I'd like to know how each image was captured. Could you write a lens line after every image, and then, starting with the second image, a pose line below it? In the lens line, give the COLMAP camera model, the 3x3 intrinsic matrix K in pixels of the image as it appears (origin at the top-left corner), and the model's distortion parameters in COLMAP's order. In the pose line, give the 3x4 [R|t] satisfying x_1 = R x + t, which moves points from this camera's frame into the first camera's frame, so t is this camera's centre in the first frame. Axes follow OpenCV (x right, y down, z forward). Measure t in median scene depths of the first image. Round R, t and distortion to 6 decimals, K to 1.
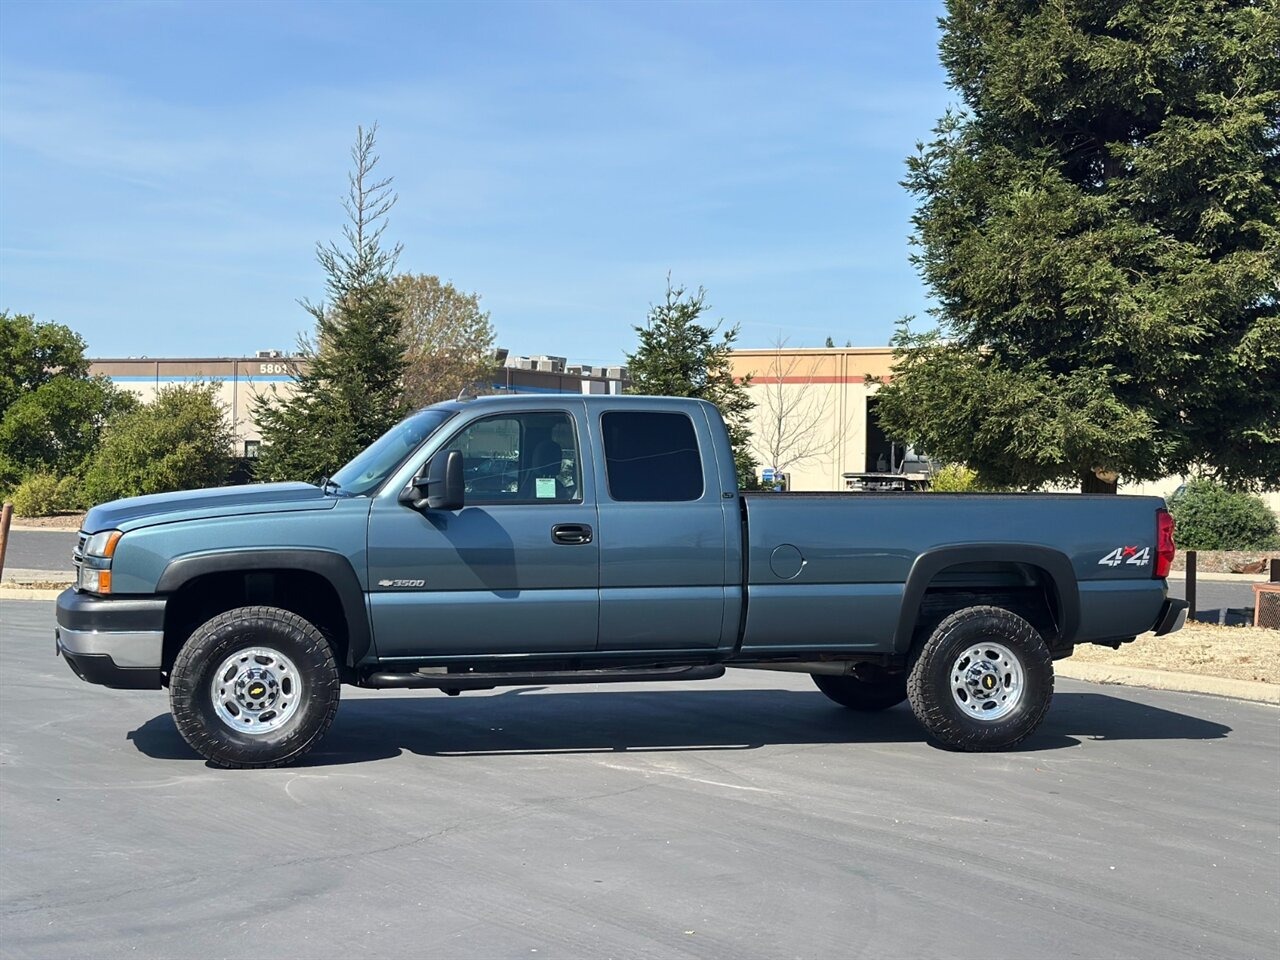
lens RADIAL K [[1780.1, 0, 638.3], [0, 1780.1, 494.5], [0, 0, 1]] dist [0.121103, 0.000000]
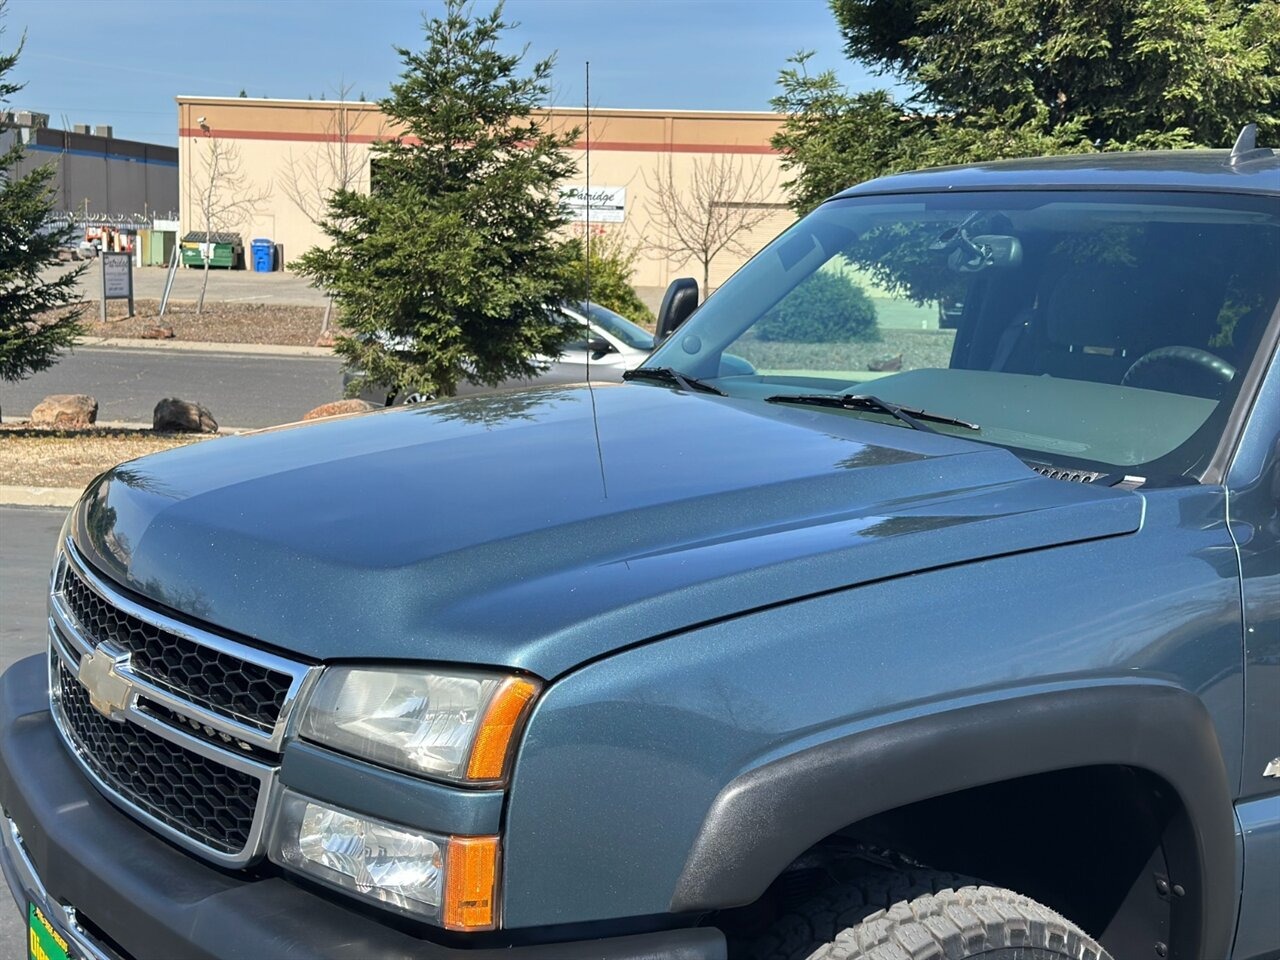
lens RADIAL K [[1780.1, 0, 634.1], [0, 1780.1, 480.5], [0, 0, 1]] dist [0.121103, 0.000000]
pose [[0.944268, -0.029212, 0.327878, -0.179209], [-0.010912, 0.992729, 0.119875, -0.017498], [-0.328996, -0.116772, 0.937084, 0.386067]]
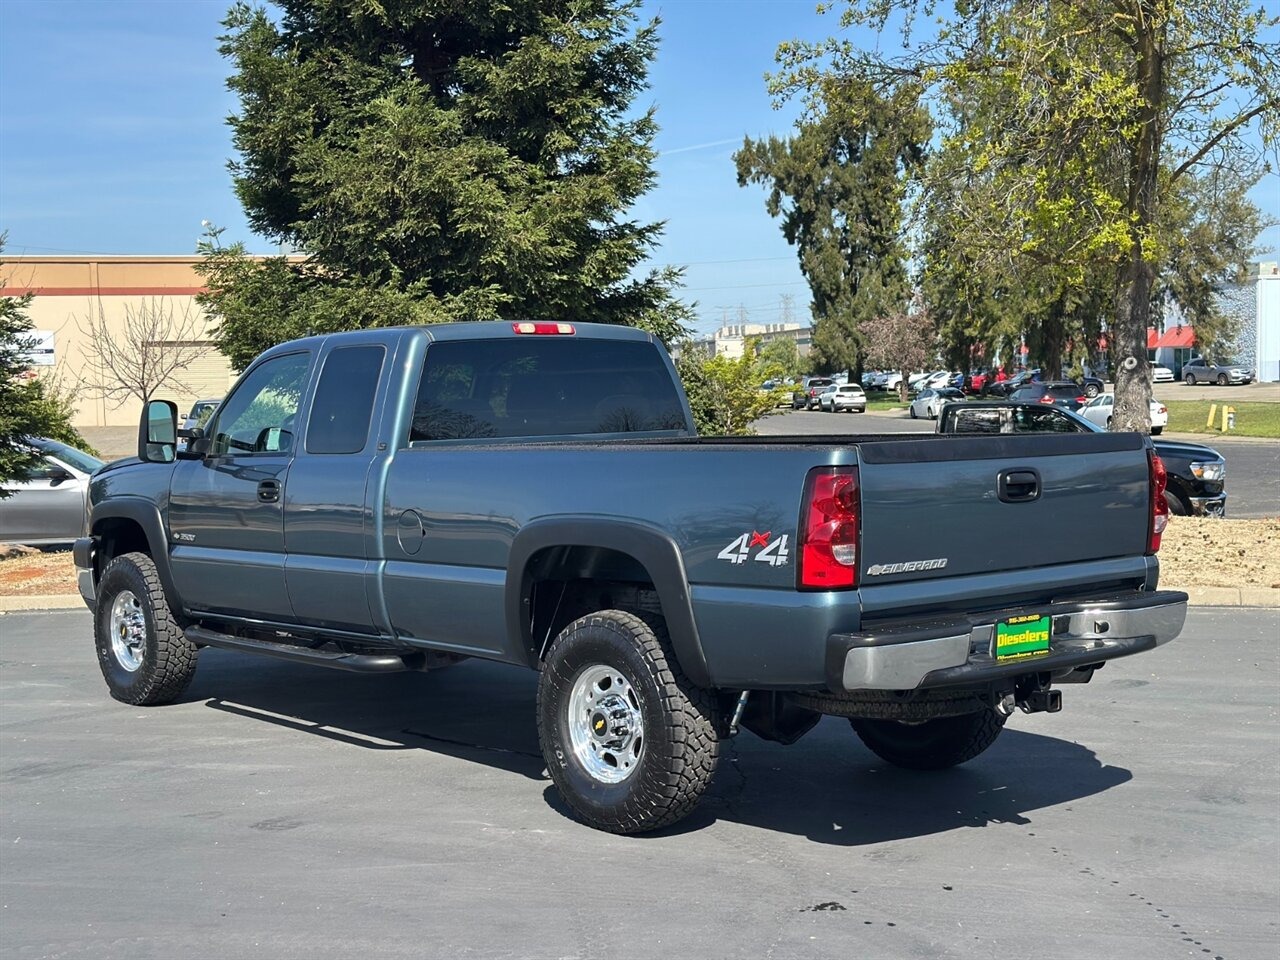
lens RADIAL K [[1780.1, 0, 625.8], [0, 1780.1, 498.9], [0, 0, 1]] dist [0.121103, 0.000000]
pose [[0.802131, -0.073164, 0.592649, -0.274154], [0.043718, 0.996998, 0.063911, -0.013714], [-0.595546, -0.025355, 0.802921, 0.159395]]
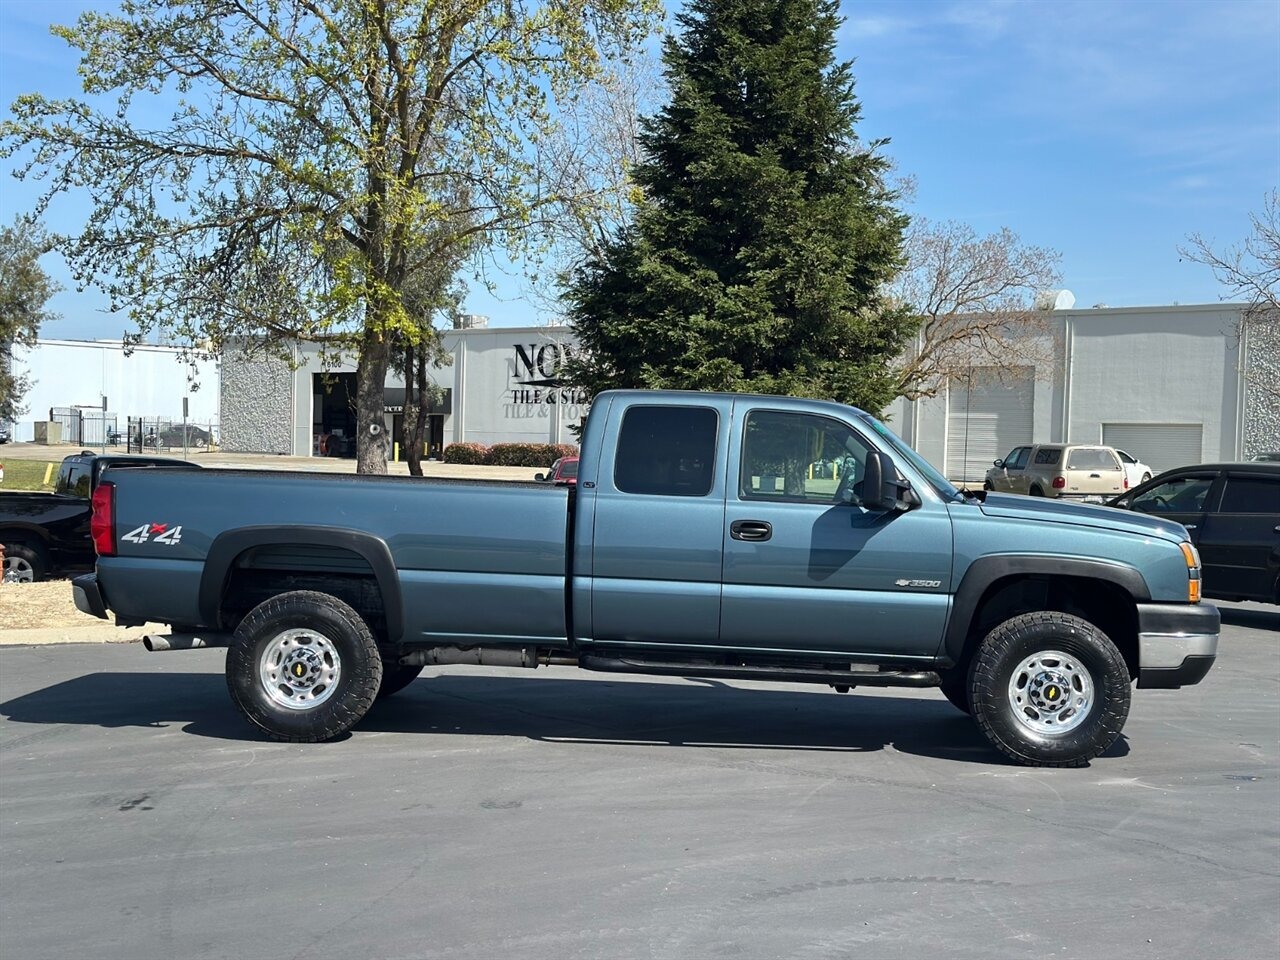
lens RADIAL K [[1780.1, 0, 635.7], [0, 1780.1, 498.1], [0, 0, 1]] dist [0.121103, 0.000000]
pose [[0.207817, -0.044689, 0.977146, -0.545553], [-0.002469, 0.998929, 0.046210, -0.021999], [-0.978165, -0.012016, 0.207484, 0.384226]]
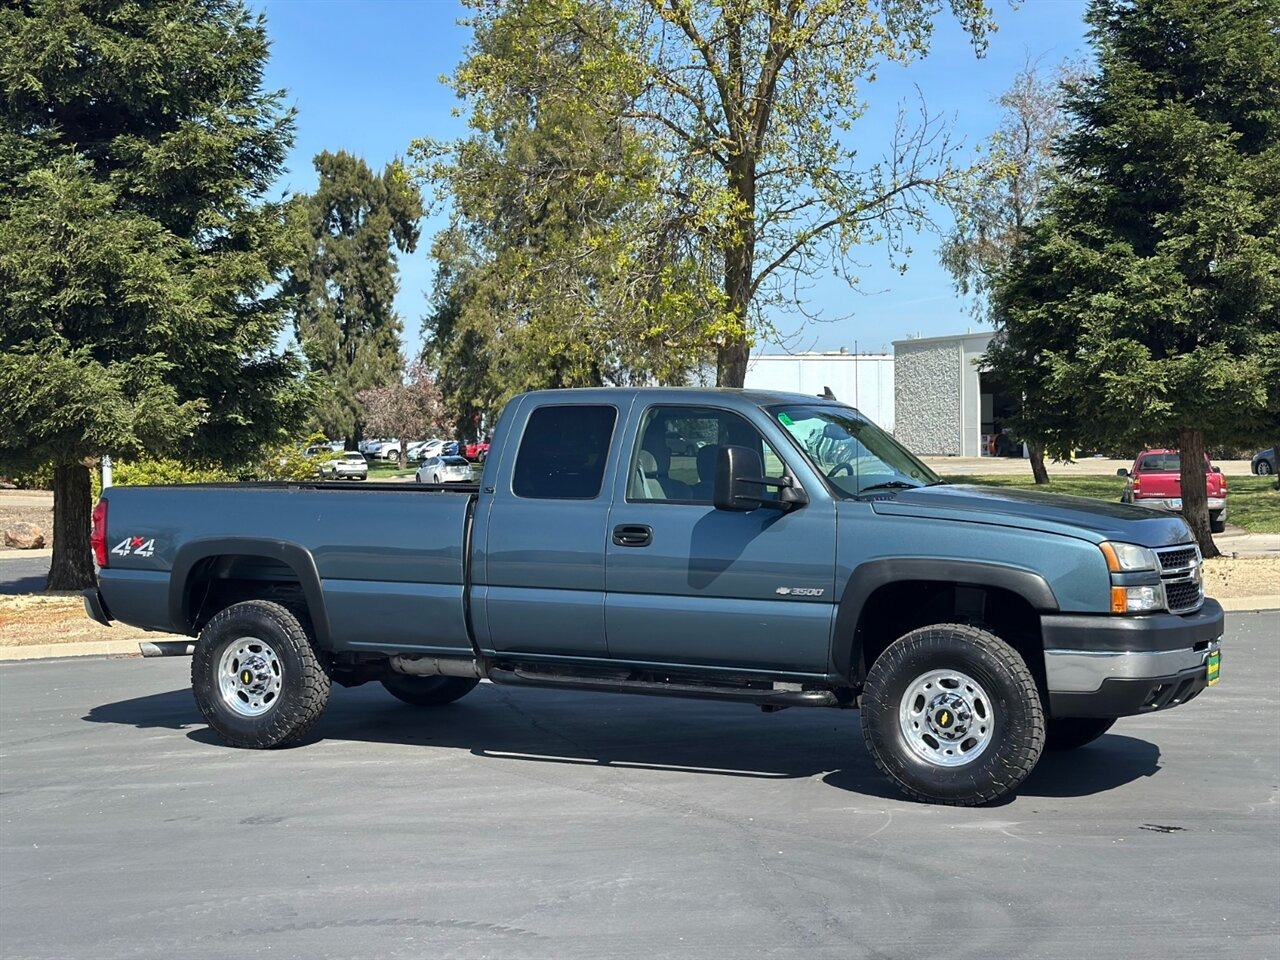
lens RADIAL K [[1780.1, 0, 645.9], [0, 1780.1, 472.2], [0, 0, 1]] dist [0.121103, 0.000000]
pose [[0.583556, -0.042355, 0.810968, -0.416860], [0.039665, 0.998934, 0.023630, -0.016796], [-0.811104, 0.018378, 0.584613, 0.167956]]
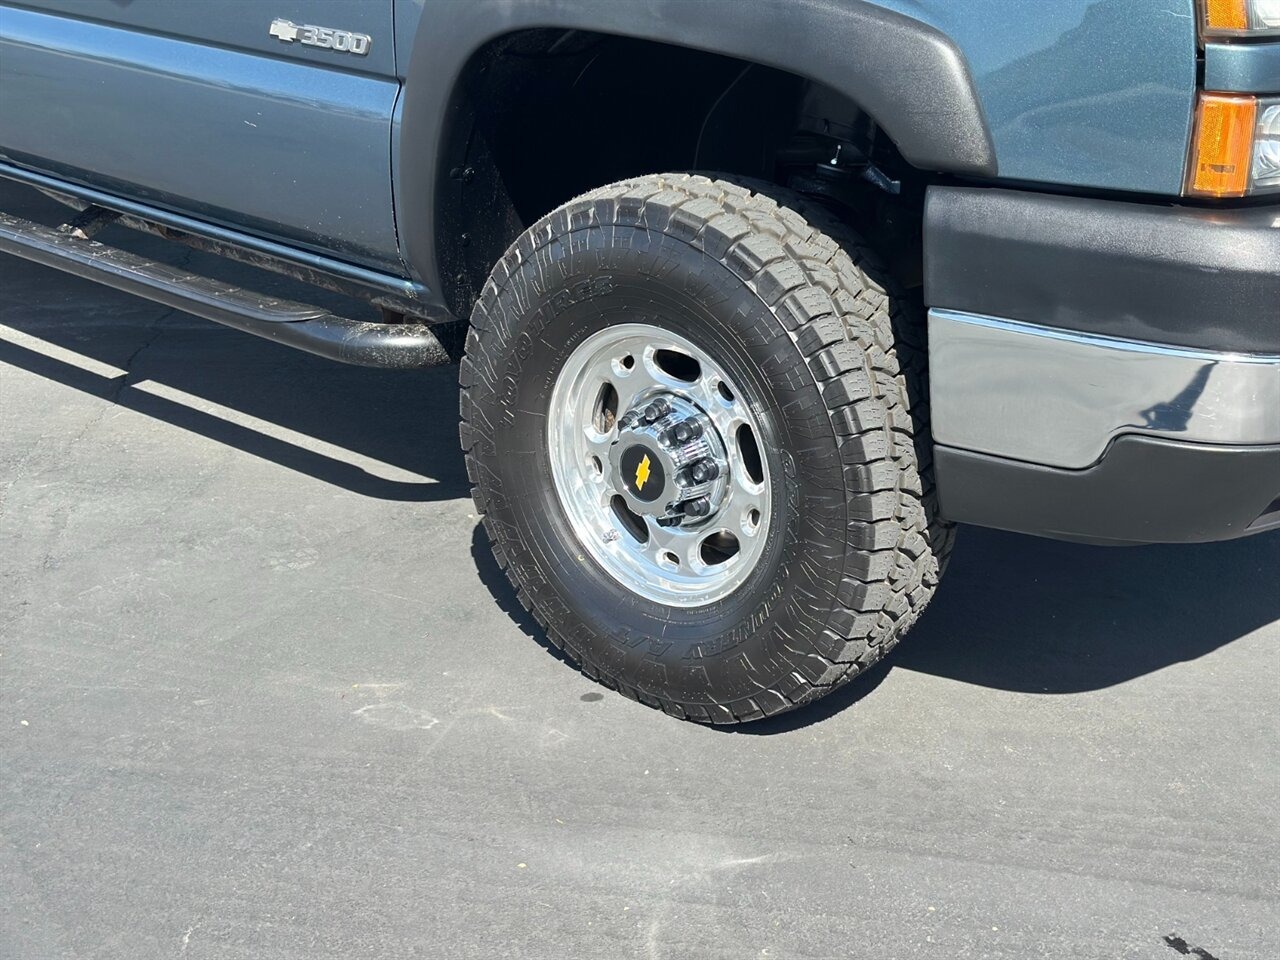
lens RADIAL K [[1780.1, 0, 646.7], [0, 1780.1, 506.5], [0, 0, 1]] dist [0.121103, 0.000000]
pose [[0.762652, -0.270696, 0.587440, -0.094071], [0.027733, 0.921062, 0.388427, 0.004662], [-0.646215, -0.279943, 0.709957, 0.267491]]
